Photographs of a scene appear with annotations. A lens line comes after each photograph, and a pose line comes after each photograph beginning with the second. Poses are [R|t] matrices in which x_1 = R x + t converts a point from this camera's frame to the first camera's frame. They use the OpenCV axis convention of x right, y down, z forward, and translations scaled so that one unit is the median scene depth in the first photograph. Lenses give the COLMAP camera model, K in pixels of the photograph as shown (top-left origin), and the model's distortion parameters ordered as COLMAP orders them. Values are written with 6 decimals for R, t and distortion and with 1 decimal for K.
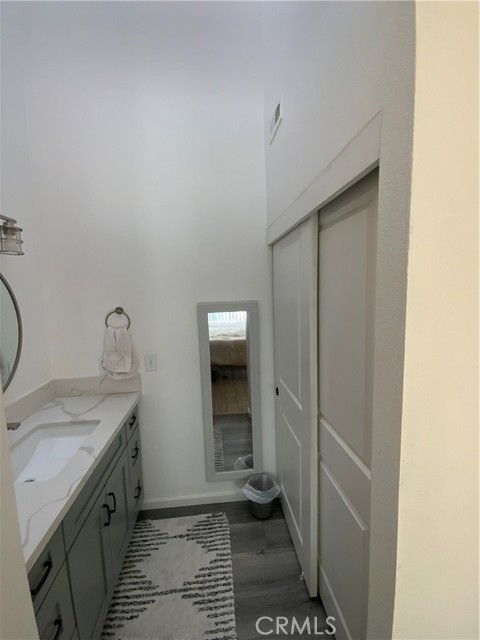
lens RADIAL K [[292.7, 0, 239.9], [0, 292.7, 320.8], [0, 0, 1]] dist [0.014465, -0.015298]
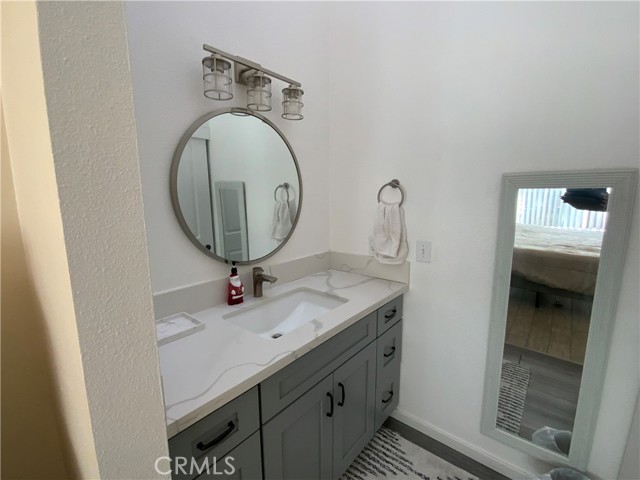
lens RADIAL K [[292.7, 0, 317.6], [0, 292.7, 238.0], [0, 0, 1]] dist [0.014465, -0.015298]
pose [[0.701229, 0.141527, -0.698748, 0.045065], [-0.101476, 0.989933, 0.098668, 0.059488], [0.705678, 0.001717, 0.708531, 0.246082]]
